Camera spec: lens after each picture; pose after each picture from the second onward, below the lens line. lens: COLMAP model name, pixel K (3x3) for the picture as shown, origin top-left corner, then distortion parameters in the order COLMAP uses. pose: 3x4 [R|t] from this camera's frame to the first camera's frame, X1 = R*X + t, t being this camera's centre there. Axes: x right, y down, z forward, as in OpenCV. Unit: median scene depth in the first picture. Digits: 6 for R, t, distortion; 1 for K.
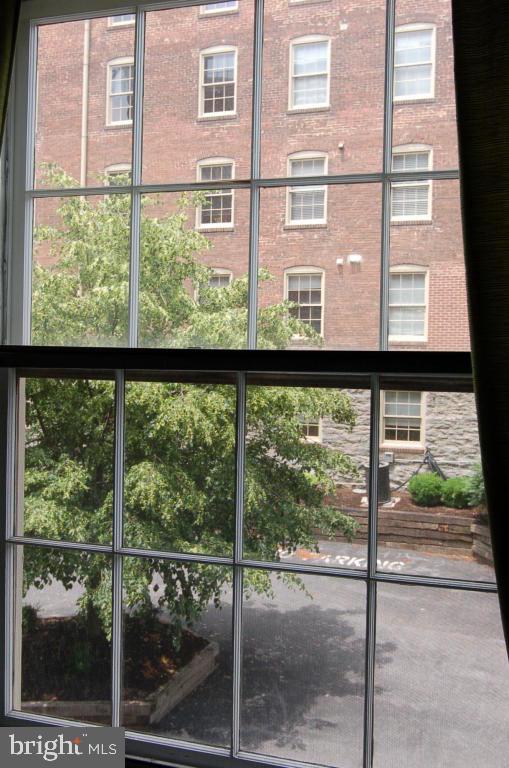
lens RADIAL K [[942.1, 0, 252.9], [0, 942.1, 383.9], [0, 0, 1]] dist [-0.023146, 0.000000]
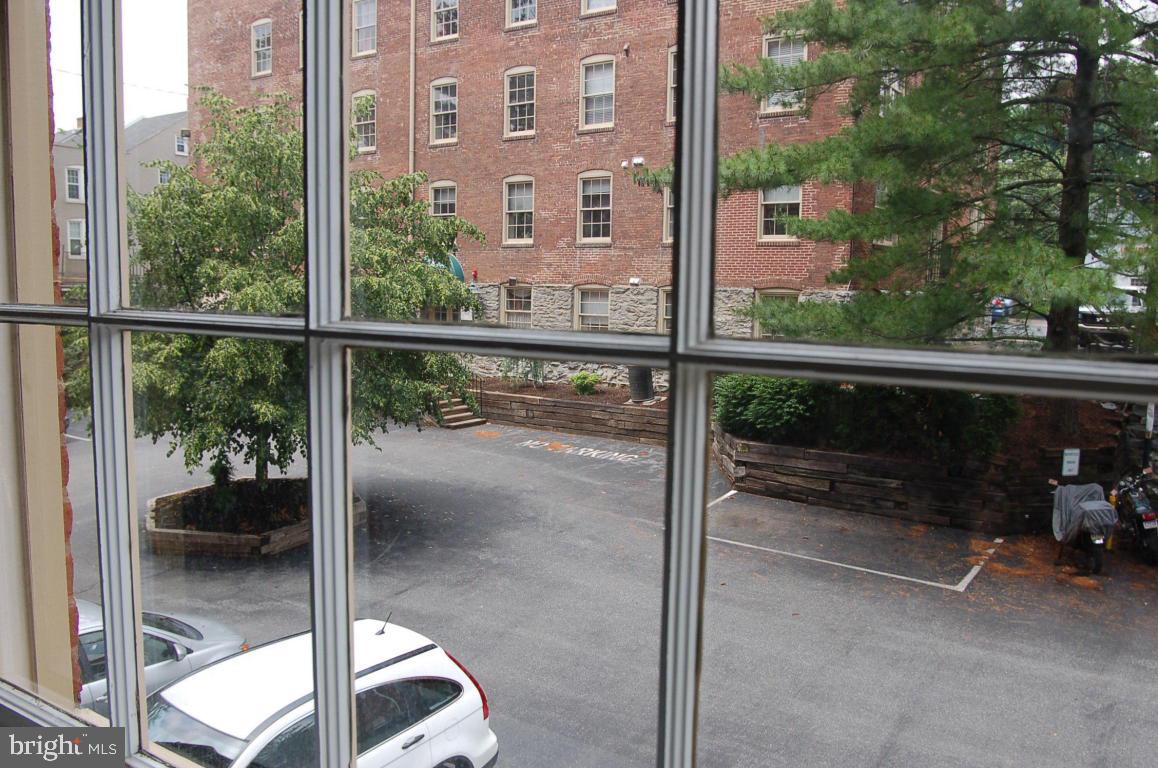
lens RADIAL K [[996.1, 0, 572.8], [0, 996.1, 391.9], [0, 0, 1]] dist [-0.070373, 0.034063]
pose [[0.968960, 0.022521, -0.246188, 0.308663], [-0.002091, 0.996553, 0.082935, 0.025169], [0.247207, -0.079846, 0.965667, -0.059501]]
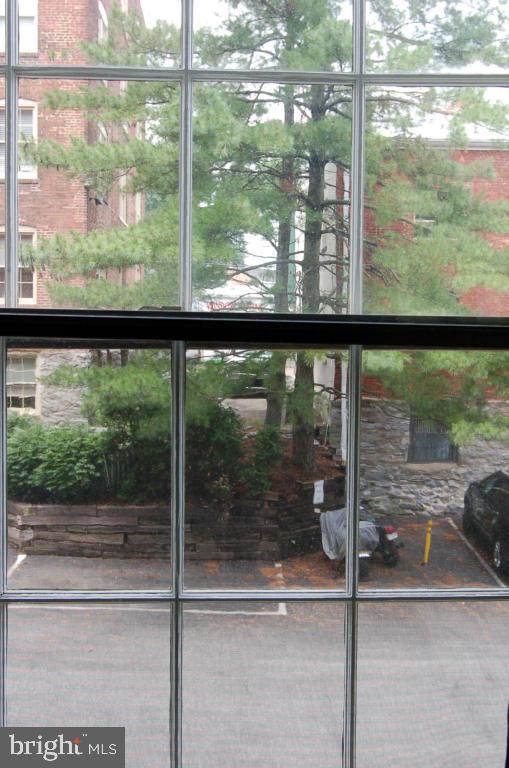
lens RADIAL K [[942.1, 0, 252.7], [0, 942.1, 385.6], [0, 0, 1]] dist [-0.023146, 0.000000]
pose [[0.920230, -0.032569, 0.390022, 0.113348], [0.019761, 0.999127, 0.036808, 0.008758], [-0.390880, -0.026165, 0.920070, -0.026929]]
